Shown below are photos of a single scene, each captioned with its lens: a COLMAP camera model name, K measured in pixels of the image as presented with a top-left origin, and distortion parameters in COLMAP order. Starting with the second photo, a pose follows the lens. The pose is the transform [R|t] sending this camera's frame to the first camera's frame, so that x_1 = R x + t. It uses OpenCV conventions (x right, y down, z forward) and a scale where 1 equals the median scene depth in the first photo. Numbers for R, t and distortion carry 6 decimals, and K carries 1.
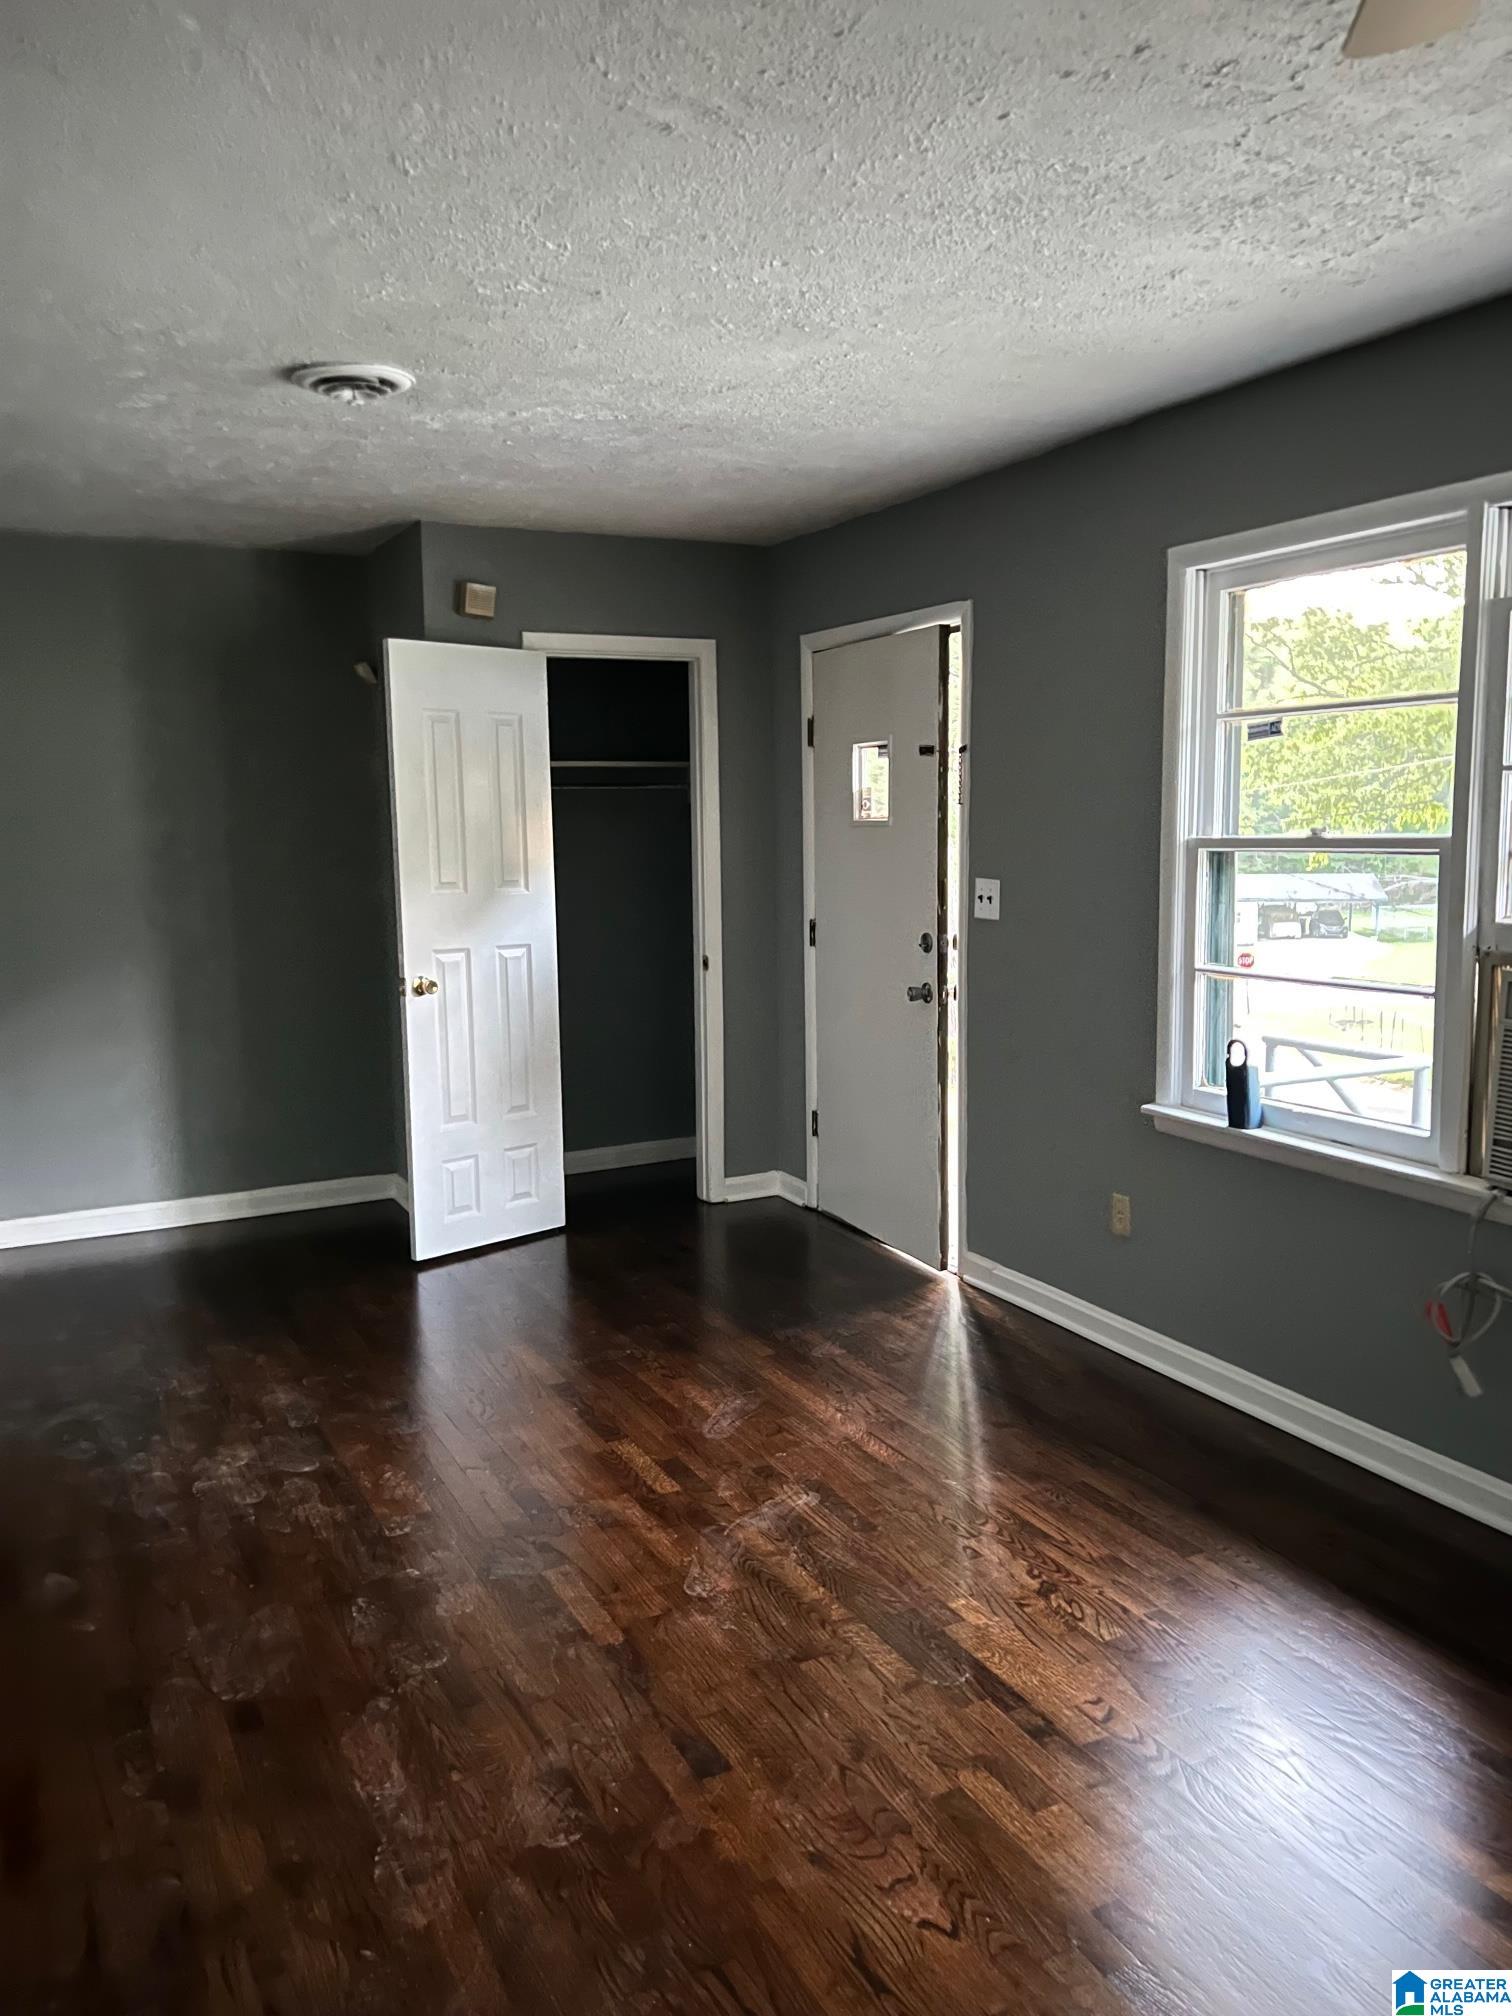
lens RADIAL K [[1534.7, 0, 756.0], [0, 1534.7, 1008.0], [0, 0, 1]] dist [0.042026, -0.051533]
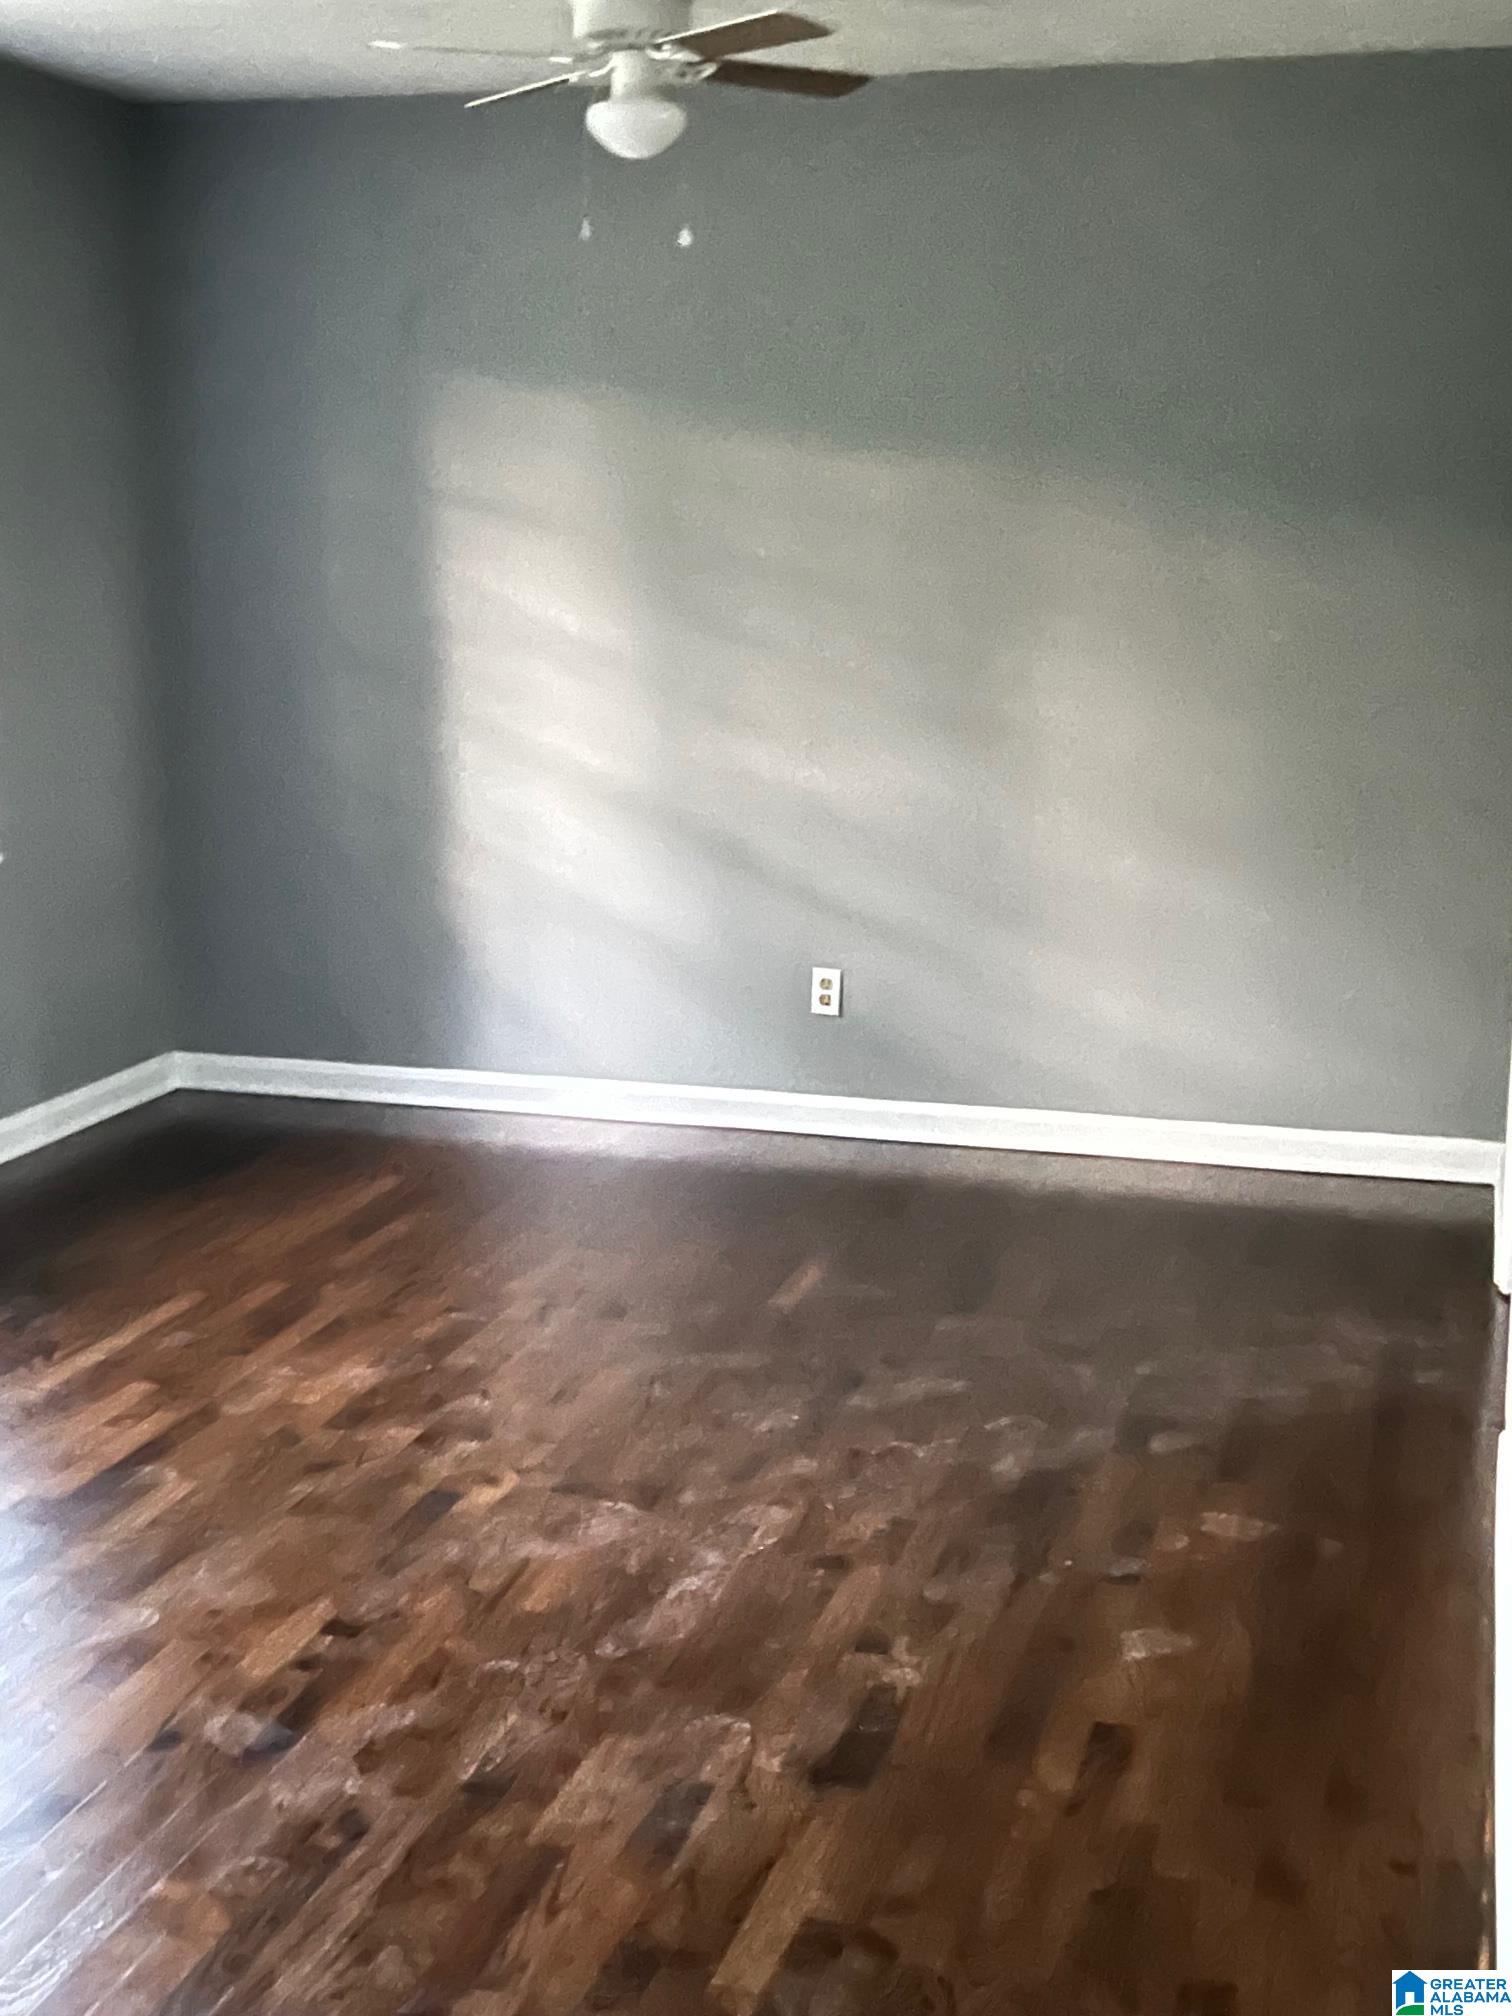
lens RADIAL K [[2535.5, 0, 756.0], [0, 2535.5, 1008.0], [0, 0, 1]] dist [0.067611, -0.214598]
pose [[-0.728809, -0.119941, 0.674130, -0.933793], [0.091329, 0.958713, 0.269310, -0.166284], [-0.678599, 0.257843, -0.687765, 1.455006]]
